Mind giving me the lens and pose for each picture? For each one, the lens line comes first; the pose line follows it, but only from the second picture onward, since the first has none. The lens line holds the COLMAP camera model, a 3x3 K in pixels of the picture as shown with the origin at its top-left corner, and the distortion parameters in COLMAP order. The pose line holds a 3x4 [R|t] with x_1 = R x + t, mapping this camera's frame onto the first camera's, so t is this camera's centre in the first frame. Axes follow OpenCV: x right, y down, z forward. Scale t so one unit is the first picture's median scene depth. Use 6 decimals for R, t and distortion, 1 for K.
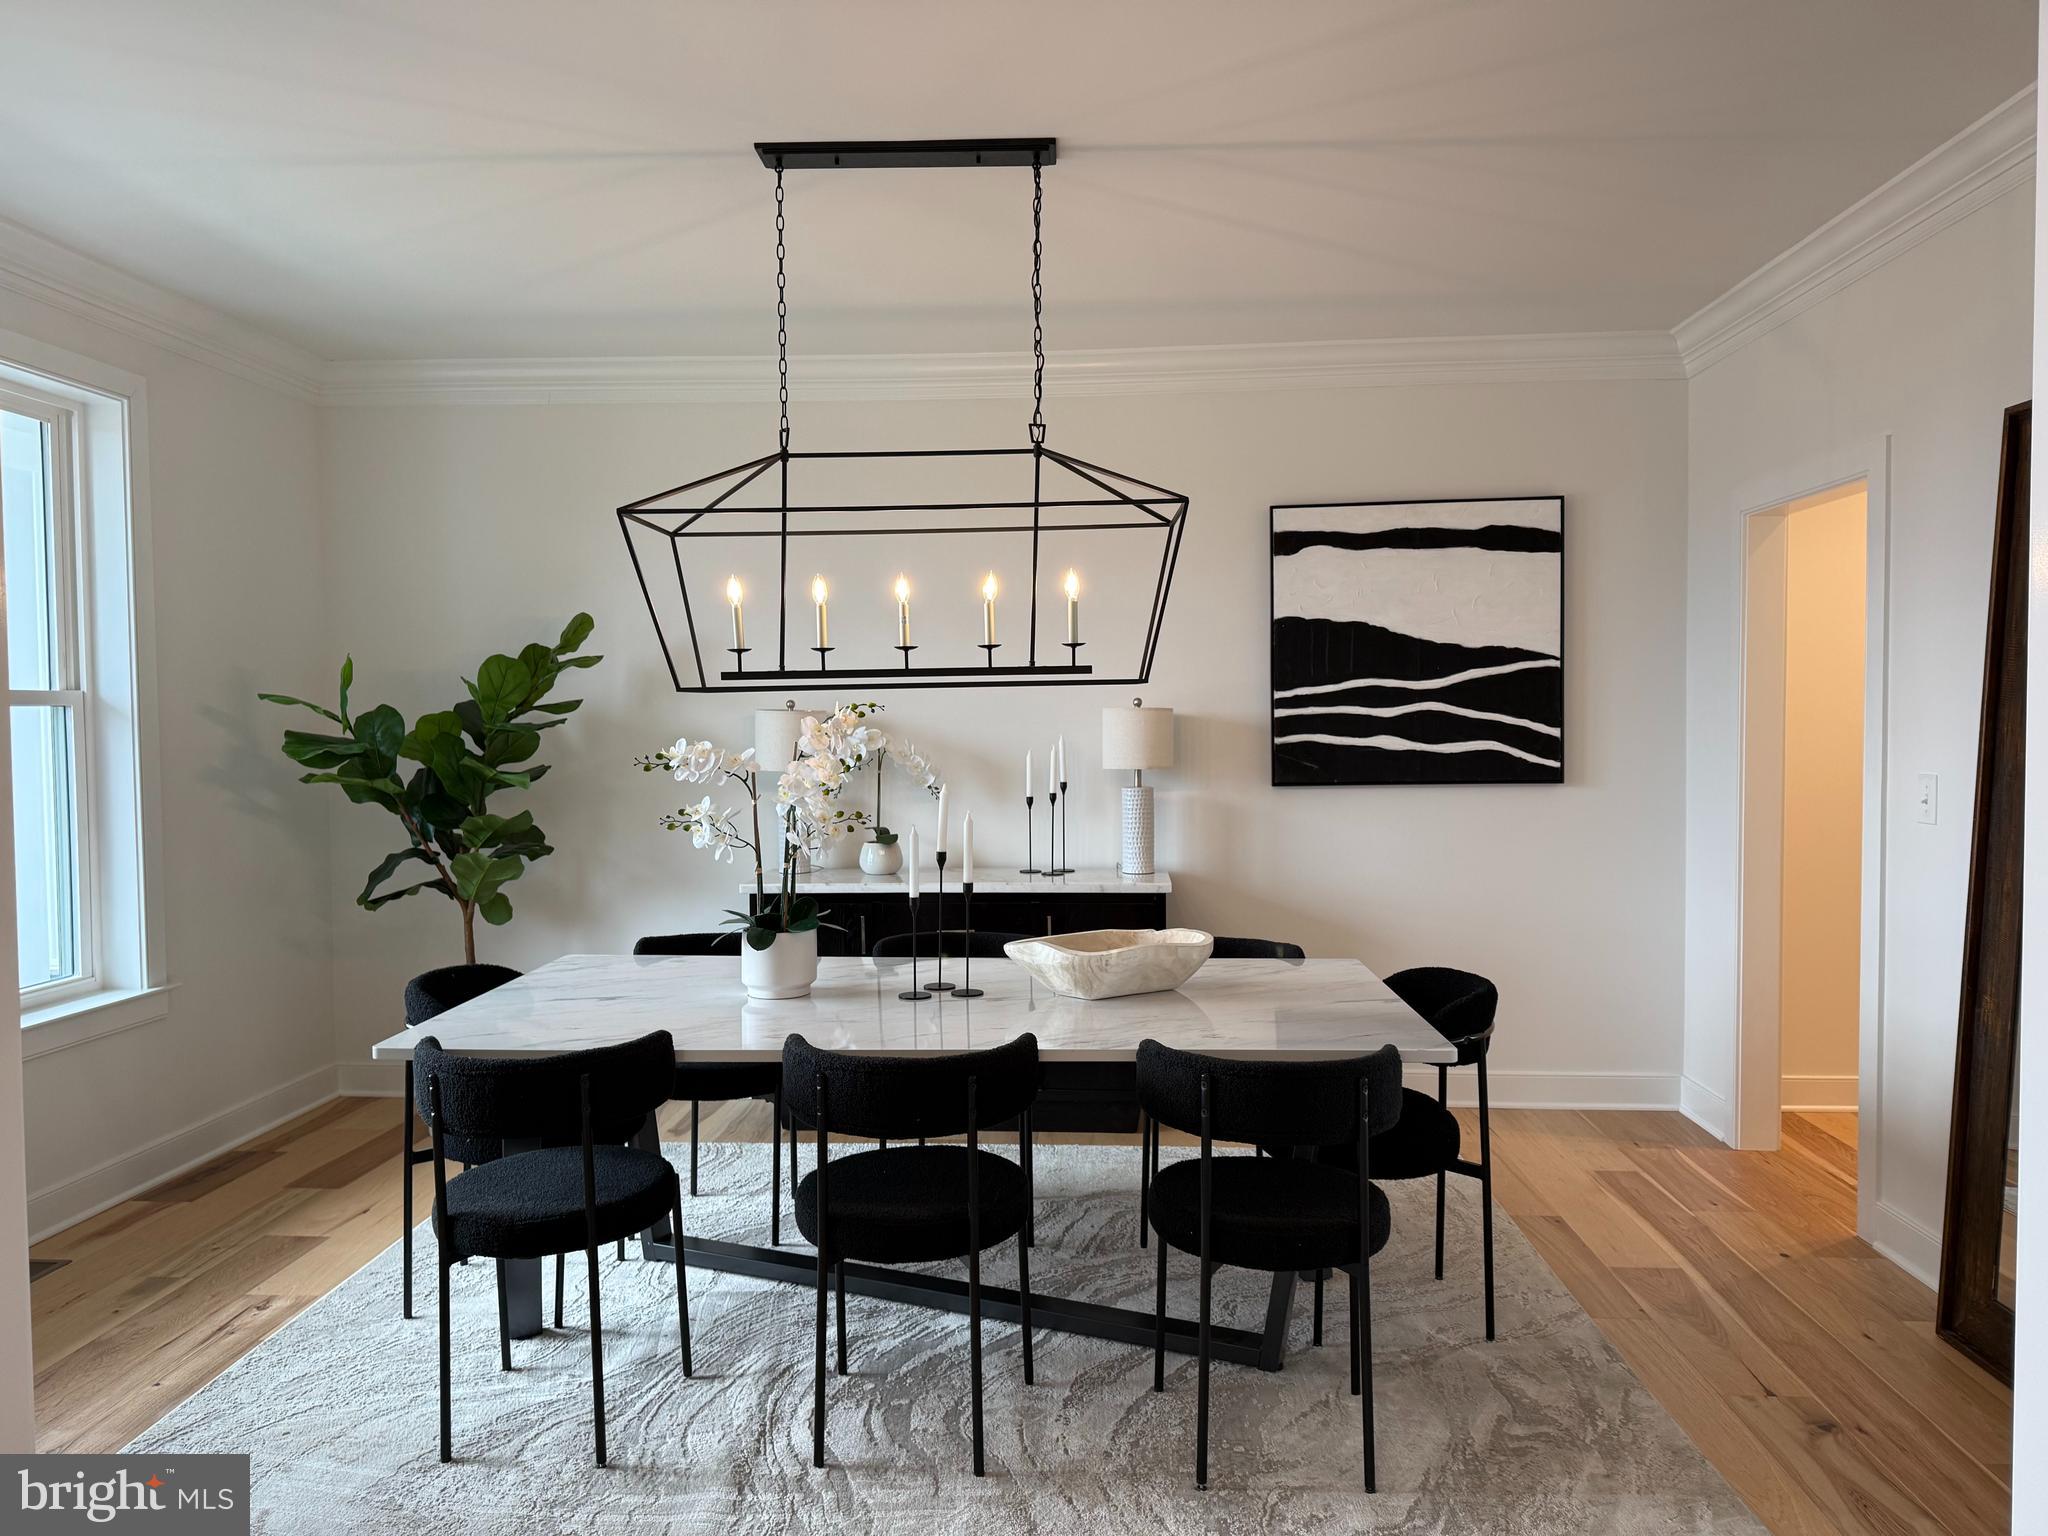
lens RADIAL K [[1417.5, 0, 1037.9], [0, 1417.5, 772.0], [0, 0, 1]] dist [0.102355, -0.121229]
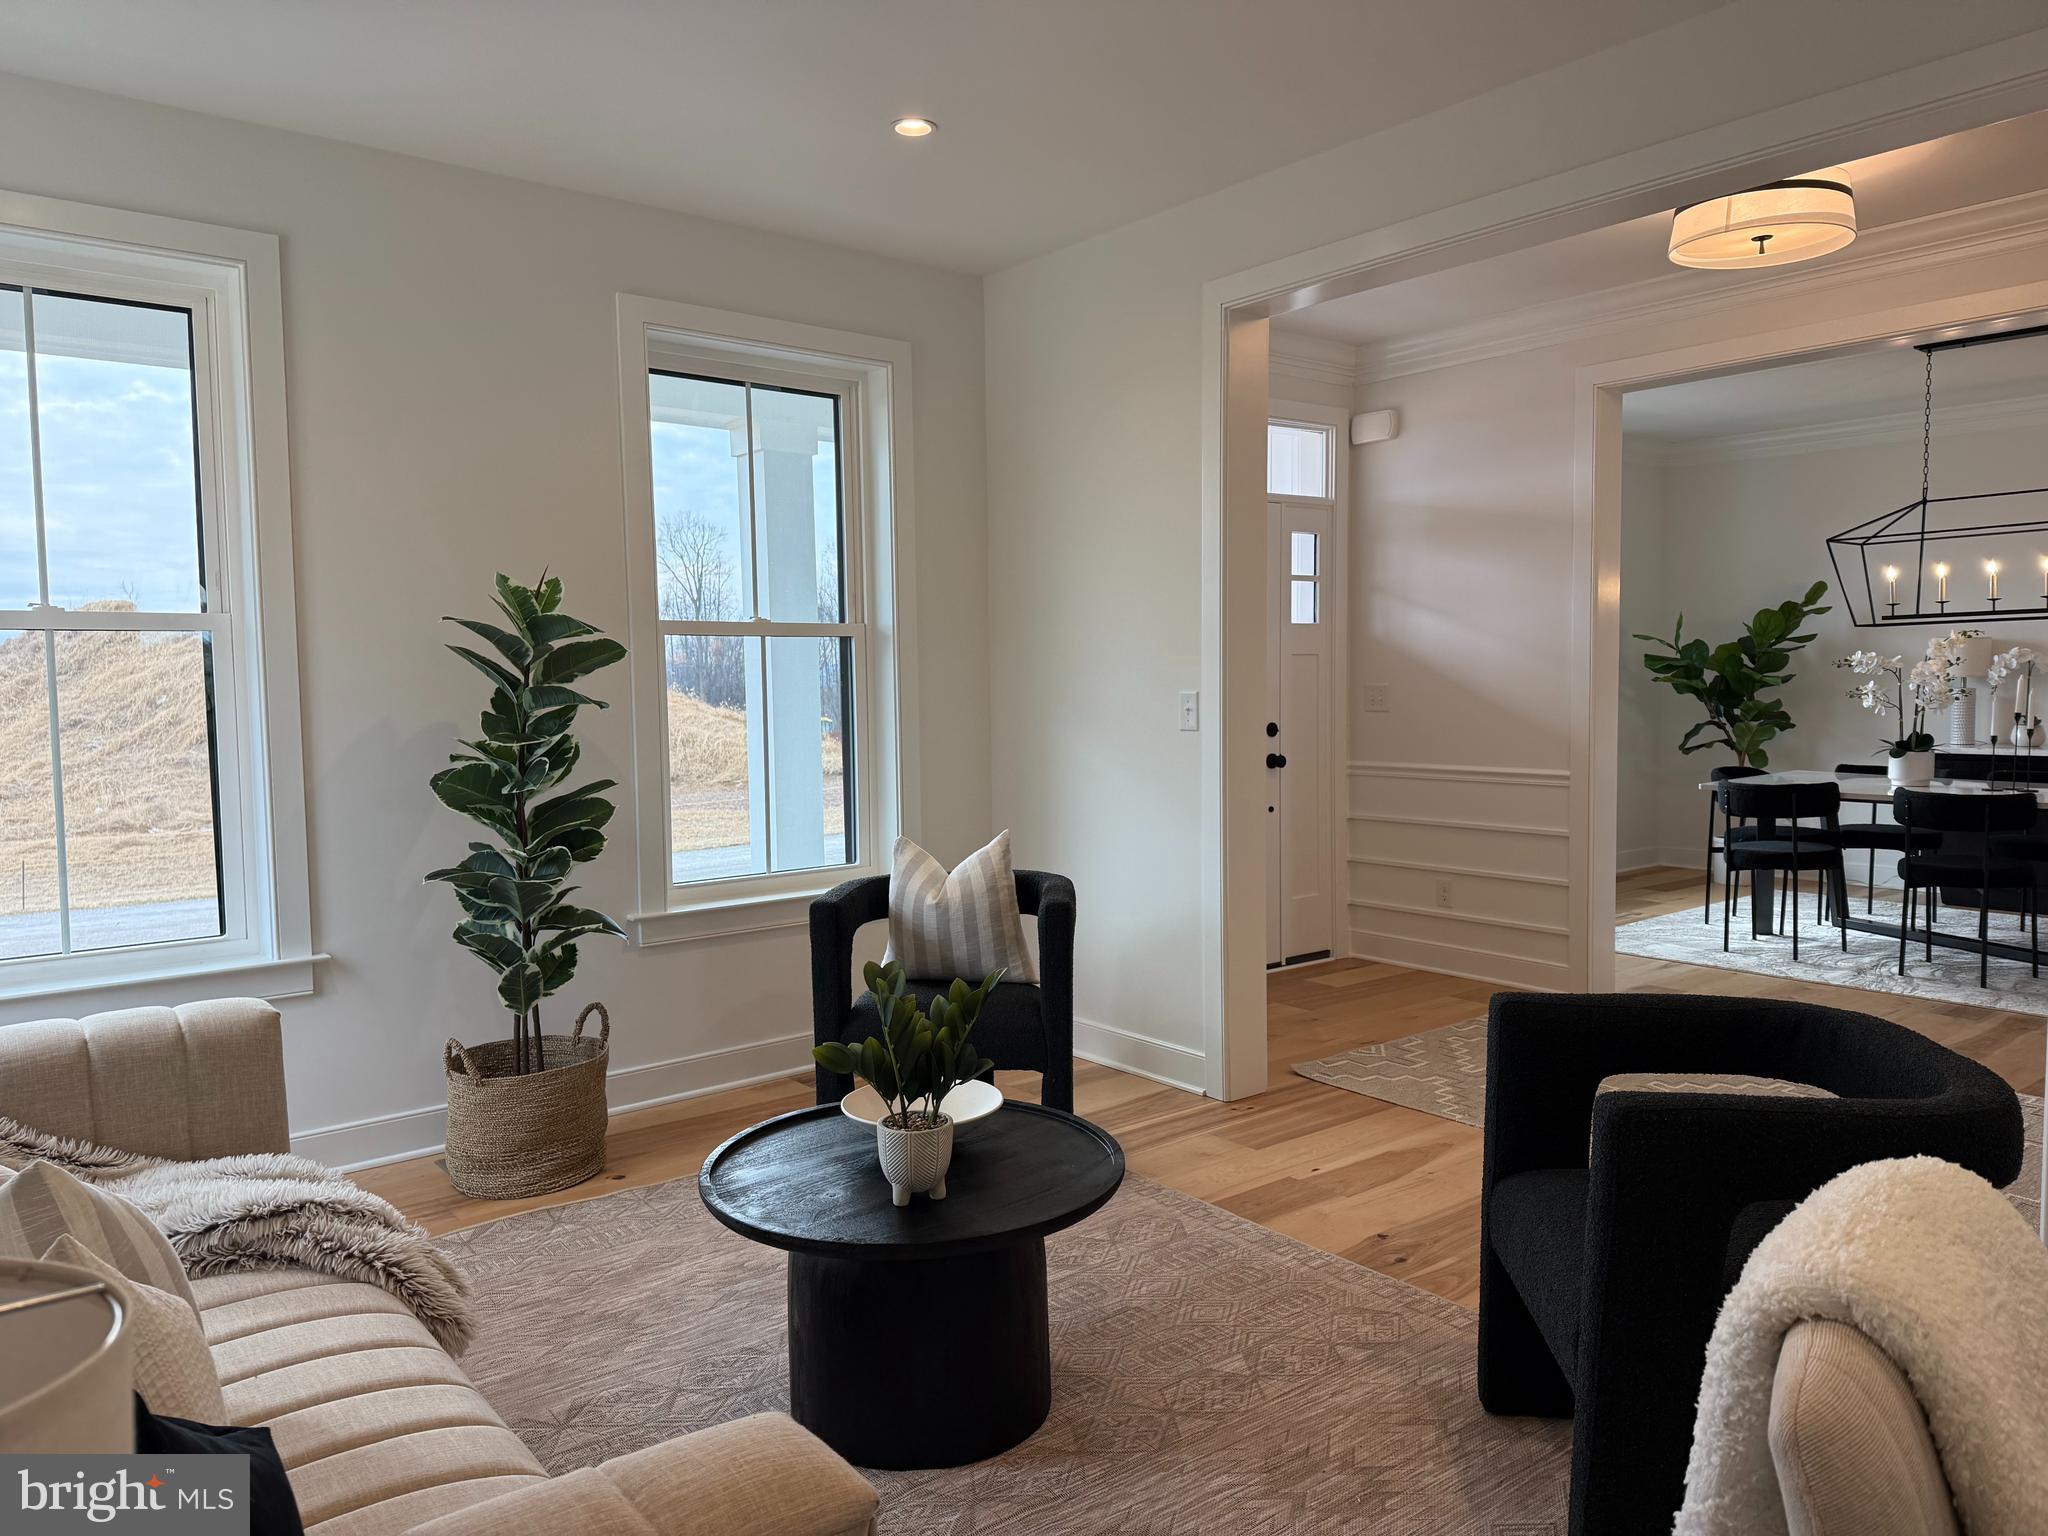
lens RADIAL K [[1417.5, 0, 1037.9], [0, 1417.5, 772.0], [0, 0, 1]] dist [0.102355, -0.121229]
pose [[0.673549, 0.048251, -0.737566, 0.433436], [-0.020031, 0.998692, 0.047041, 0.067115], [0.738872, -0.016910, 0.673634, -1.095488]]
